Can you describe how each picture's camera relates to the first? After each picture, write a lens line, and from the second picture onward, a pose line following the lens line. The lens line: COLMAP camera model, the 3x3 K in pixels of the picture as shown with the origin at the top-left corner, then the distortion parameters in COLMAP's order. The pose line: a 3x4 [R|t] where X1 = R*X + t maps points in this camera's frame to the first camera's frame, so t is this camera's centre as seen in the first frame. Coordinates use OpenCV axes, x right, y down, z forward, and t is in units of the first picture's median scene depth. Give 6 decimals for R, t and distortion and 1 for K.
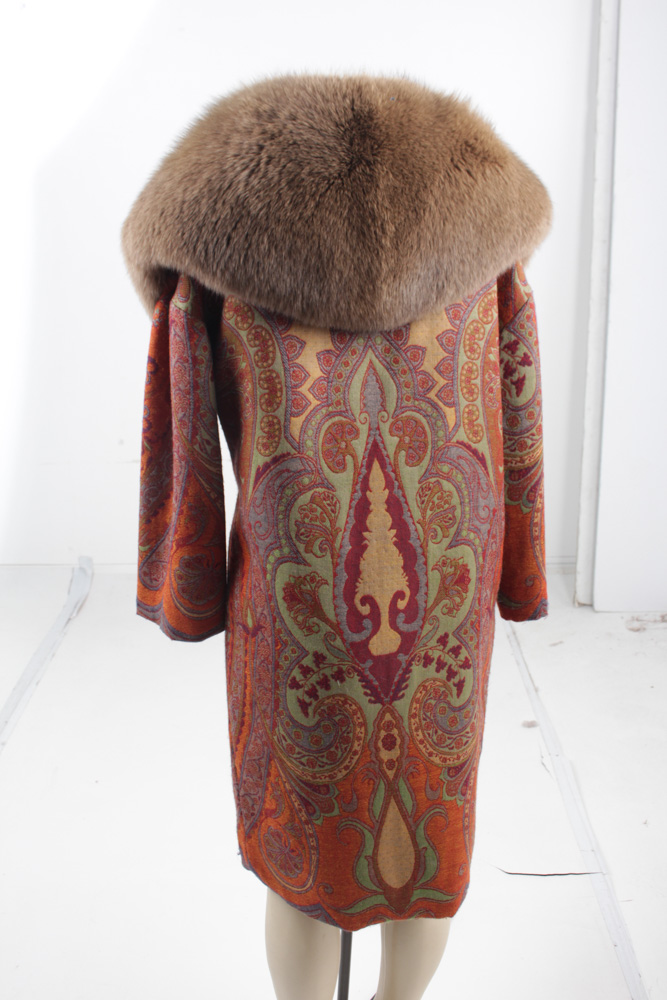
lens RADIAL K [[973.4, 0, 333.2], [0, 973.4, 502.1], [0, 0, 1]] dist [-0.106039, 0.000000]
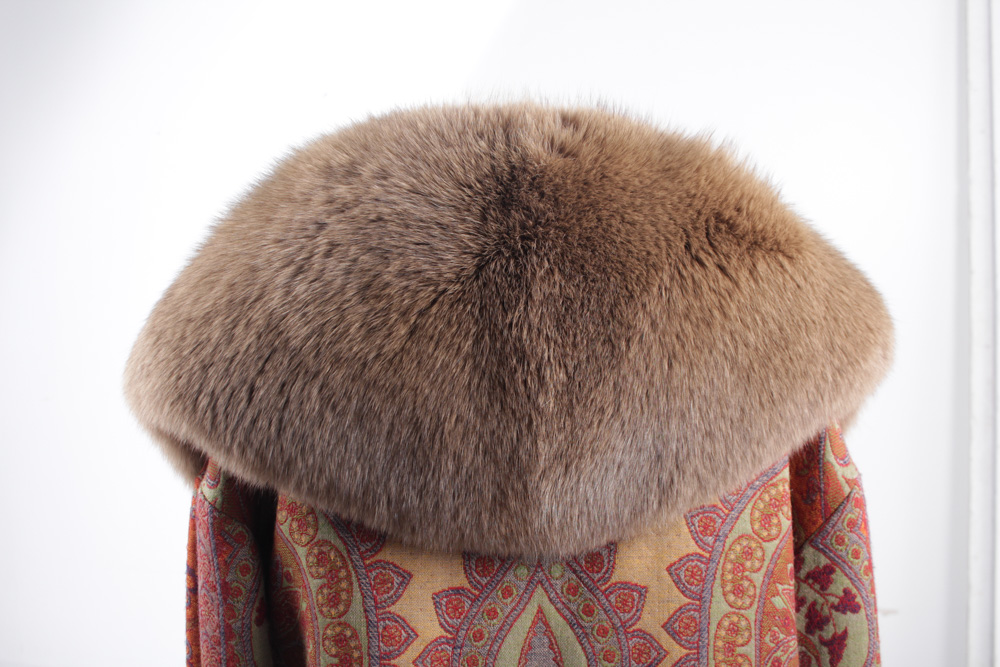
lens RADIAL K [[973.4, 0, 501.8], [0, 973.4, 329.8], [0, 0, 1]] dist [-0.106039, 0.000000]
pose [[0.978900, 0.012577, -0.203952, 0.130738], [-0.064739, 0.965775, -0.251171, -0.166332], [0.193813, 0.259075, 0.946212, 0.470799]]
